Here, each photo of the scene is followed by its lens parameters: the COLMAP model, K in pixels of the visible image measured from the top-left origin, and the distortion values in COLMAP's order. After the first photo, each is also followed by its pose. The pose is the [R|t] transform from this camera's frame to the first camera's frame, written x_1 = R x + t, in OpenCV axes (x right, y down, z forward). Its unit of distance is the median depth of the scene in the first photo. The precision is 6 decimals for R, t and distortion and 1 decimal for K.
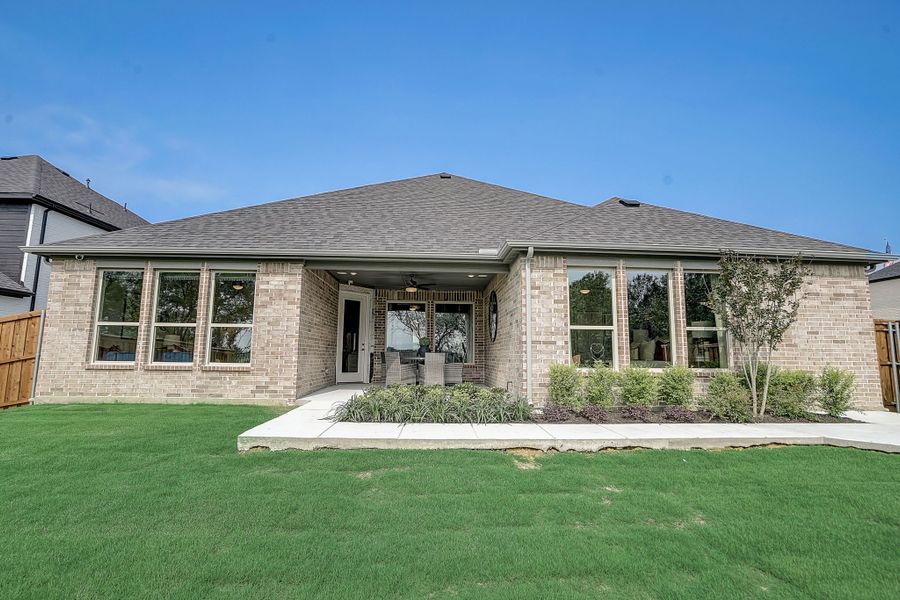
lens RADIAL K [[392.8, 0, 440.0], [0, 392.8, 302.6], [0, 0, 1]] dist [-0.033929, 0.000030]
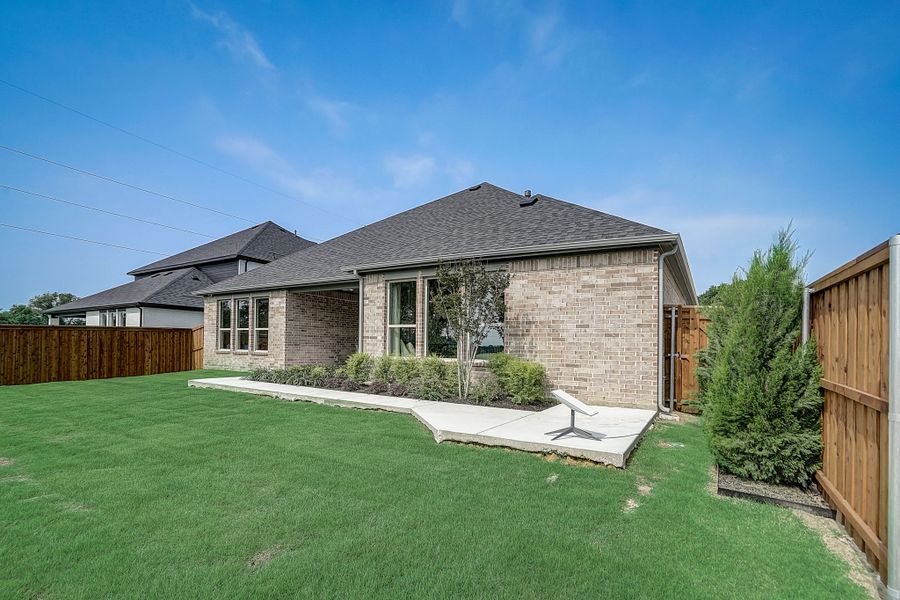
lens RADIAL K [[418.9, 0, 450.8], [0, 418.9, 302.5], [0, 0, 1]] dist [-0.062321, 0.025224]
pose [[0.832285, -0.054397, -0.551673, 1.213702], [0.062007, 0.998064, -0.004865, 0.002570], [0.550870, -0.030159, 0.834046, -0.070973]]
